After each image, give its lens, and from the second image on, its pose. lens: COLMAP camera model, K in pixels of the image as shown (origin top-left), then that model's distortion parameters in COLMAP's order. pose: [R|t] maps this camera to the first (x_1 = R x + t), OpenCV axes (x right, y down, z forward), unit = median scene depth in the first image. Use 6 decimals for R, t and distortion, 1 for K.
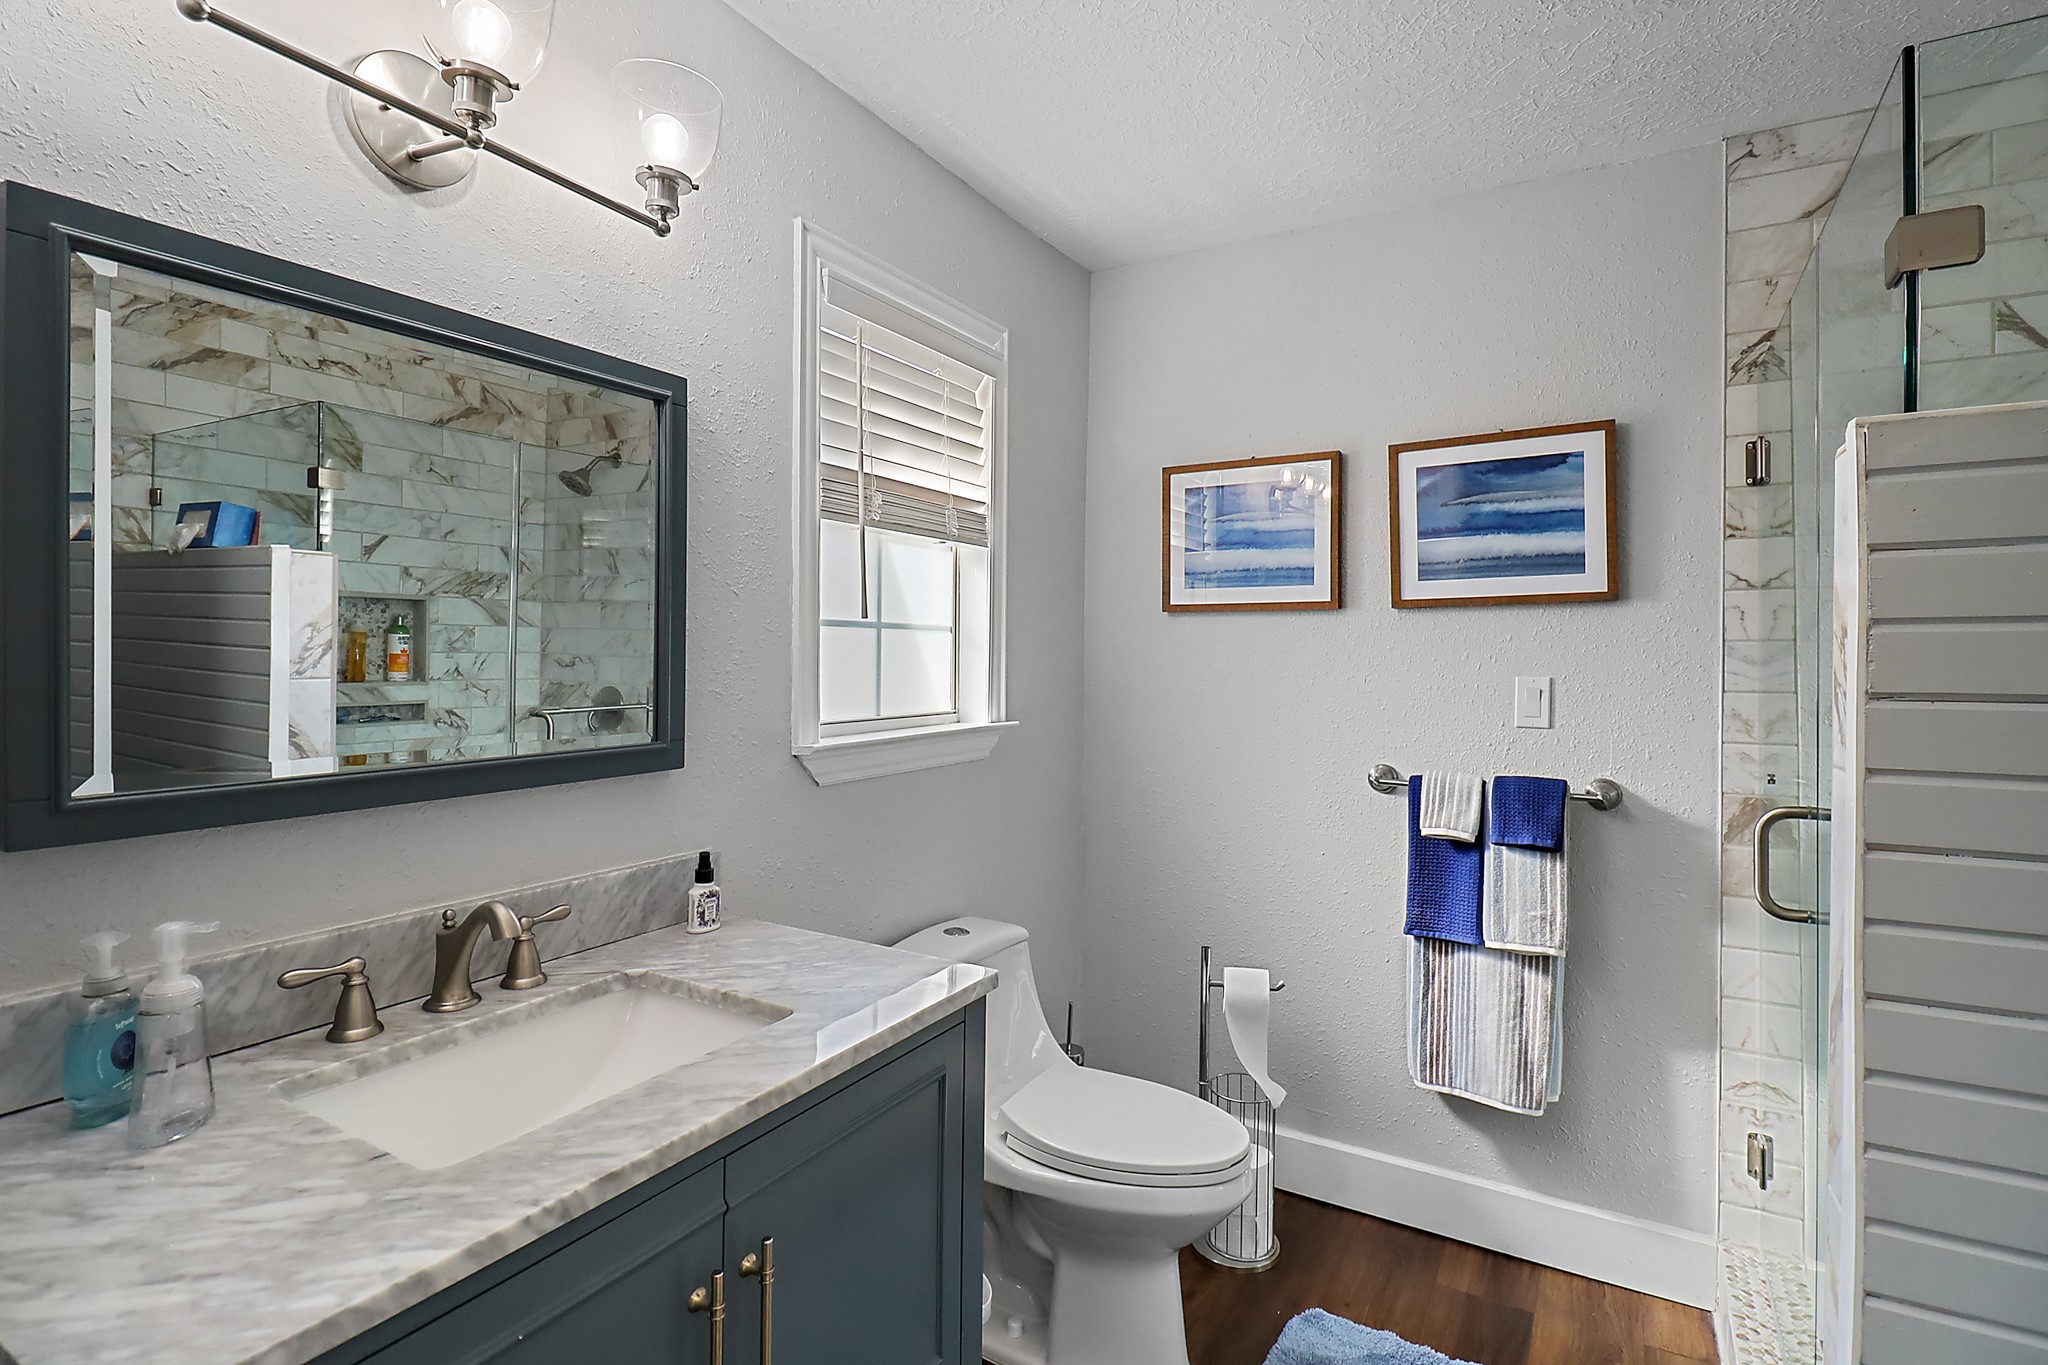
lens RADIAL K [[993.6, 0, 1038.3], [0, 993.6, 677.3], [0, 0, 1]] dist [0.002232, -0.013474]
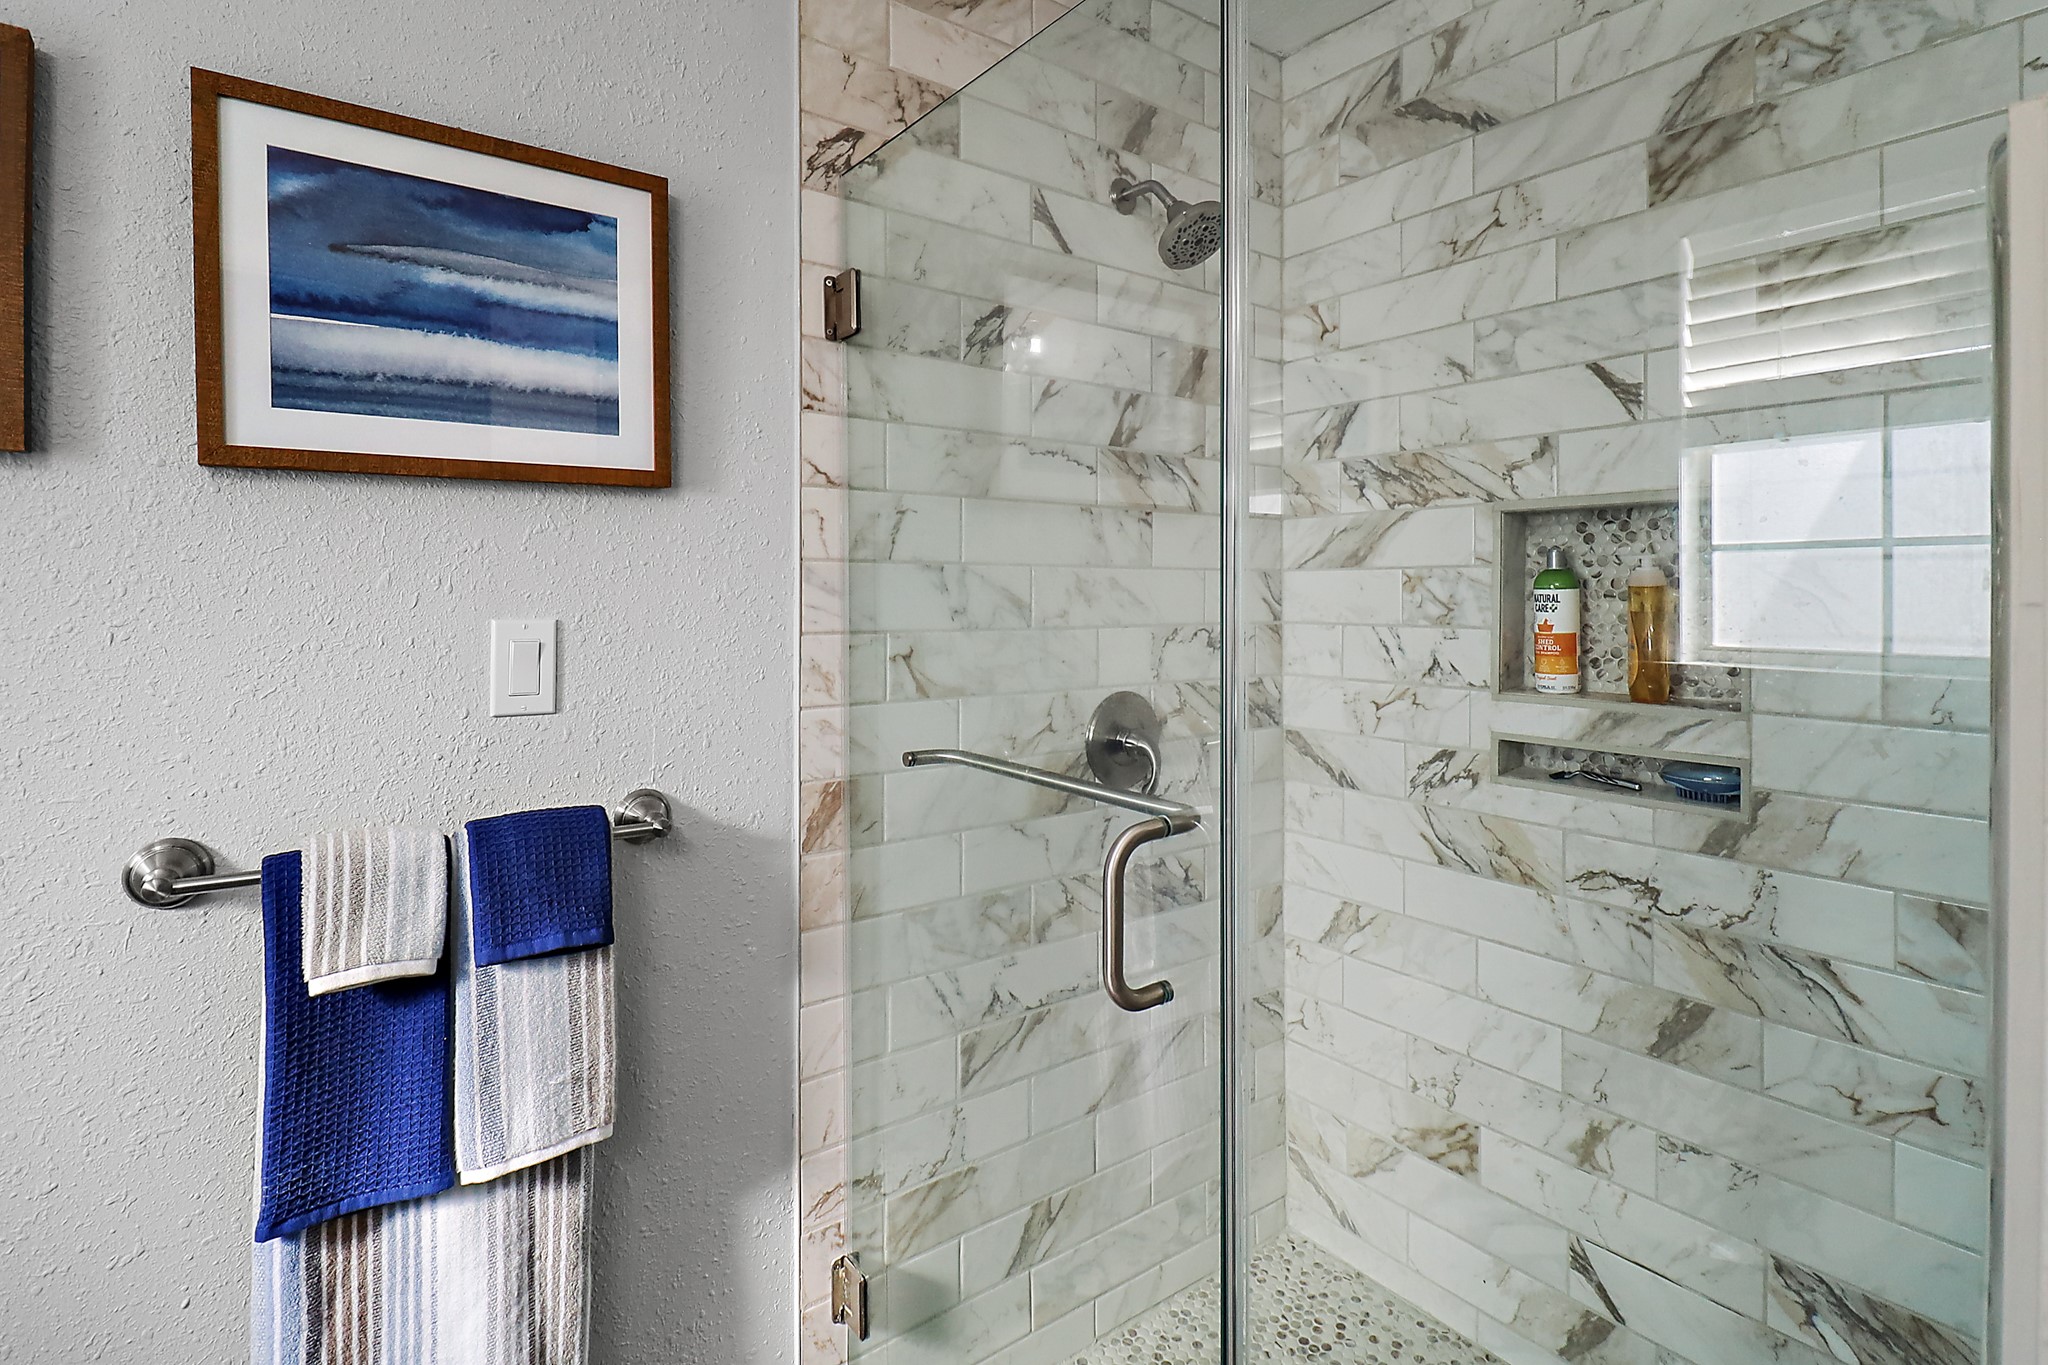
lens RADIAL K [[1015.2, 0, 1029.6], [0, 1015.2, 589.0], [0, 0, 1]] dist [0.031253, -0.023921]
pose [[0.379592, 0.000032, 0.925154, 0.097661], [0.017720, 0.999816, -0.007305, -0.008002], [-0.924984, 0.019167, 0.379522, 0.558479]]
